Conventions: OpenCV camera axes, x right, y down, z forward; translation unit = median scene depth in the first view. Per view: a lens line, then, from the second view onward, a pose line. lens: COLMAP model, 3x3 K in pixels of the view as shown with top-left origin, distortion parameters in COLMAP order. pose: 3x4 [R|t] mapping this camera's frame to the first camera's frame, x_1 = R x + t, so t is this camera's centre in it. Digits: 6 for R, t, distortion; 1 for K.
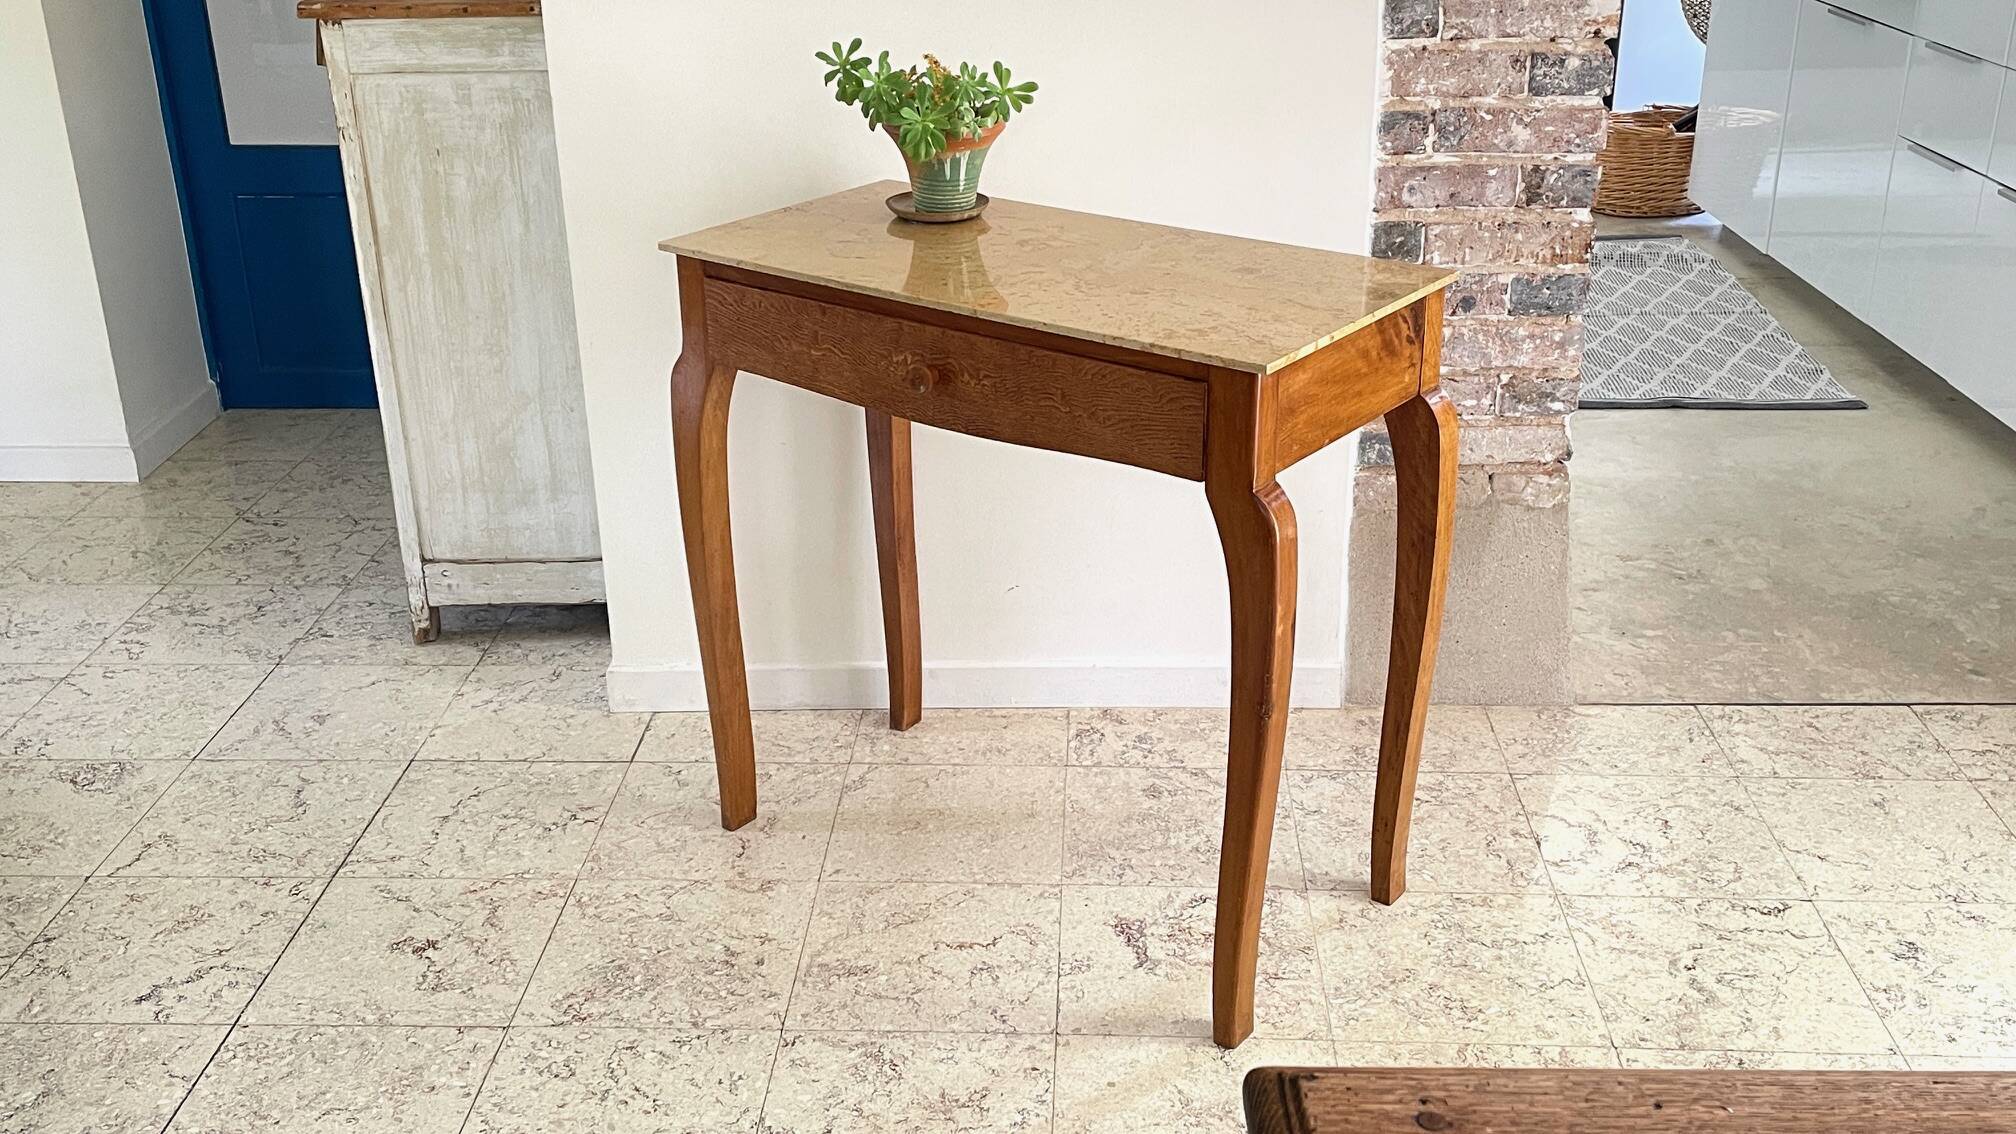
lens RADIAL K [[2014.7, 0, 1024.7], [0, 2014.7, 547.6], [0, 0, 1]] dist [0.059729, 0.000000]
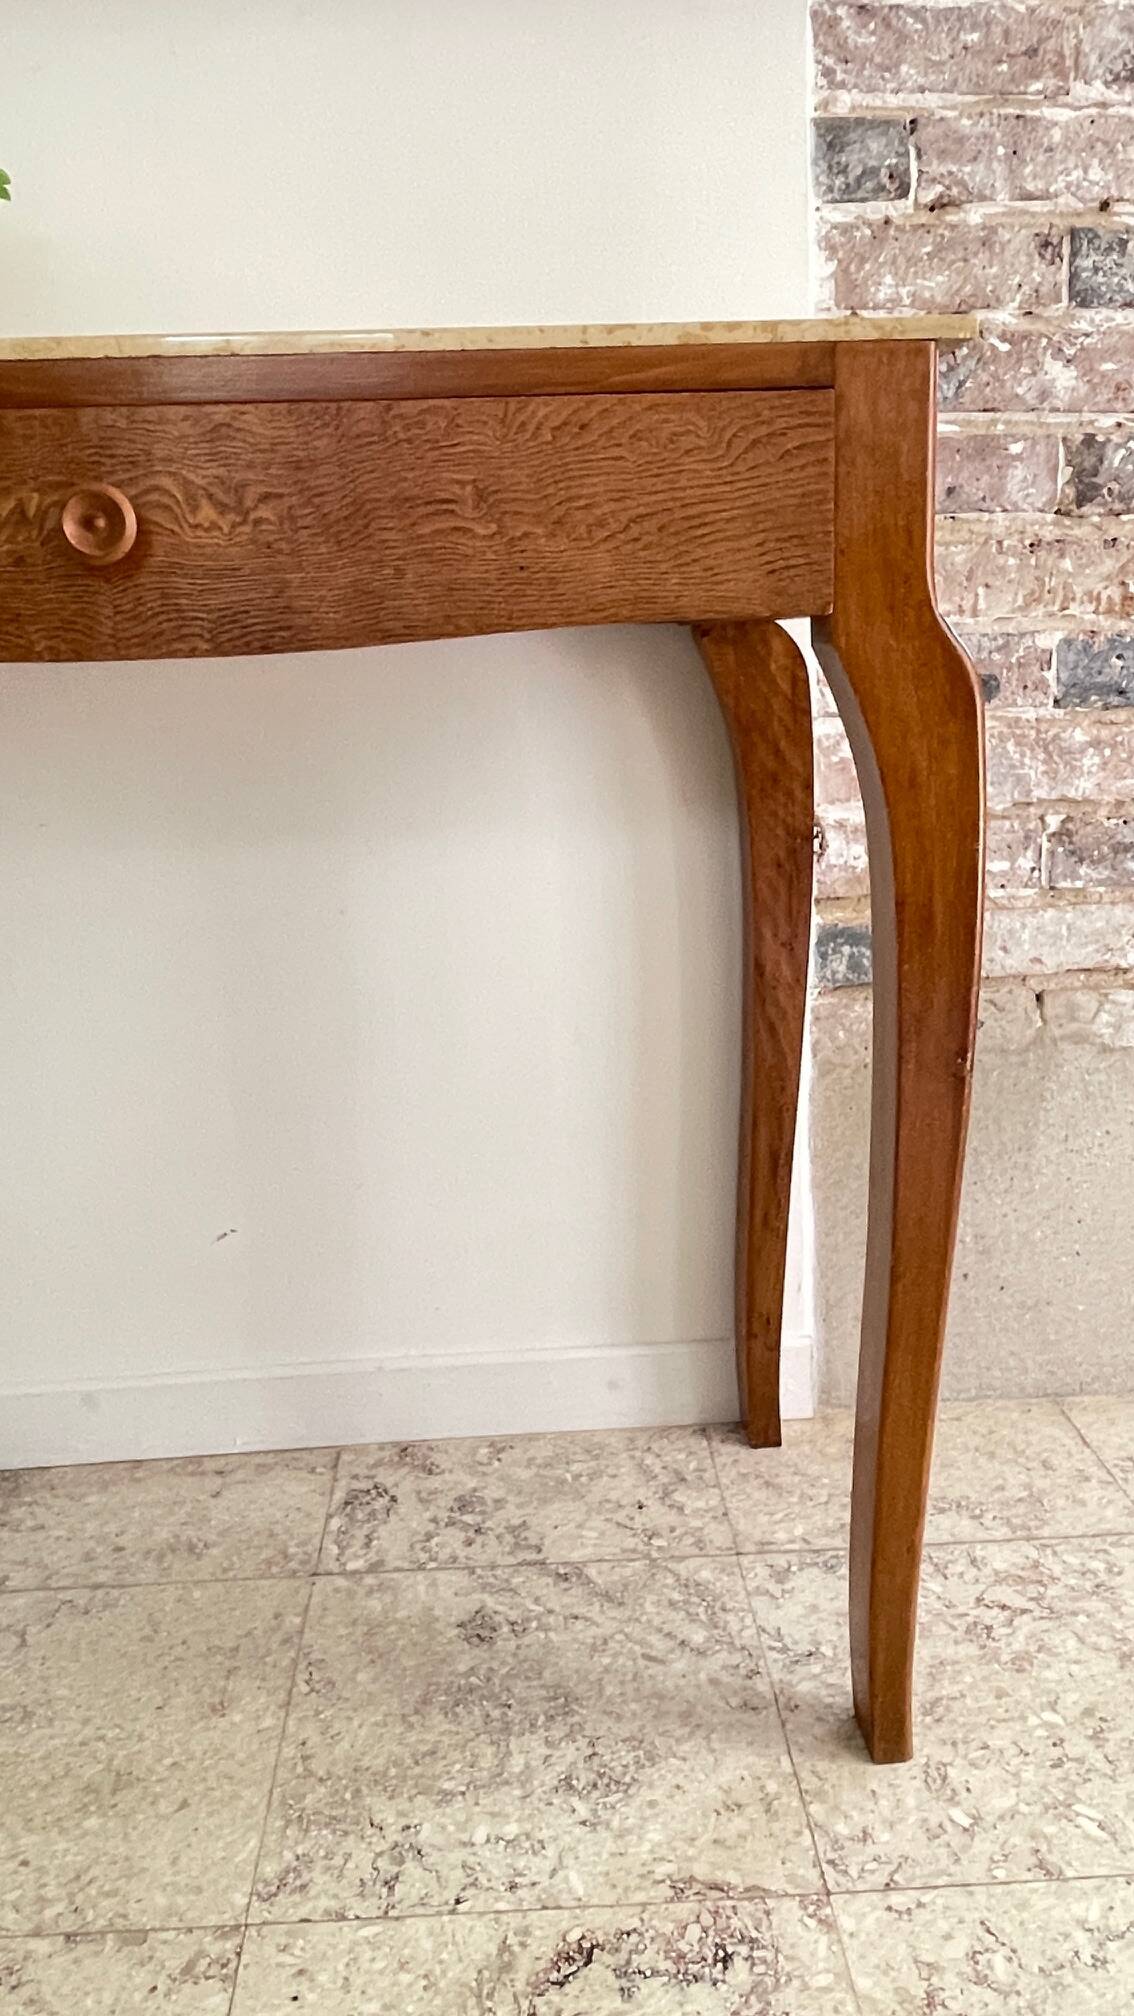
lens RADIAL K [[1500.8, 0, 549.8], [0, 1500.8, 987.6], [0, 0, 1]] dist [0.024522, -0.055006]
pose [[0.996819, -0.043358, 0.066869, 0.063976], [0.054373, 0.983444, -0.172865, 0.031791], [-0.058267, 0.175951, 0.982673, 0.615481]]
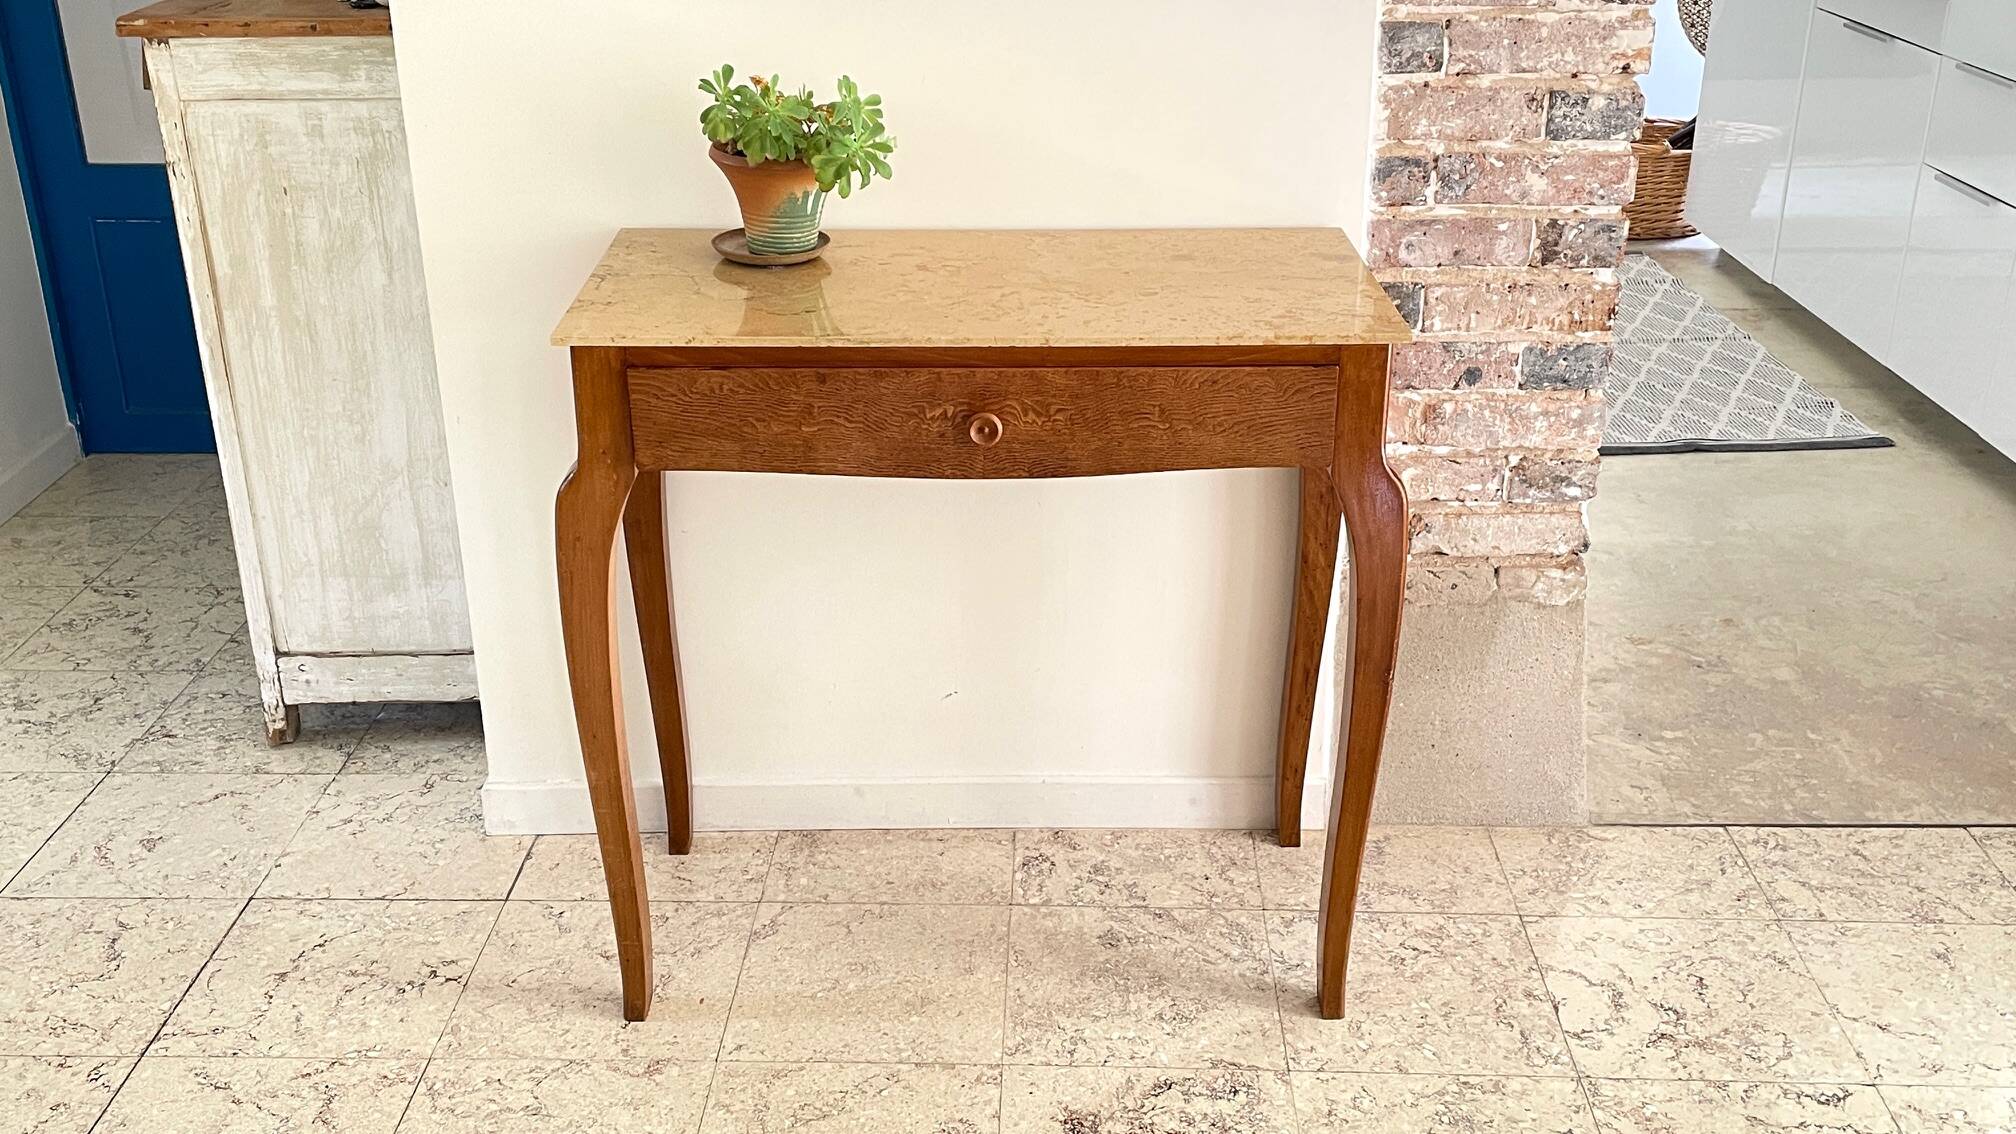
lens RADIAL K [[2014.7, 0, 1023.7], [0, 2014.7, 548.4], [0, 0, 1]] dist [0.059729, 0.000000]
pose [[0.999826, 0.002387, 0.018528, 0.010264], [-0.002531, 0.999967, 0.007766, -0.054083], [-0.018508, -0.007812, 0.999798, 0.136911]]
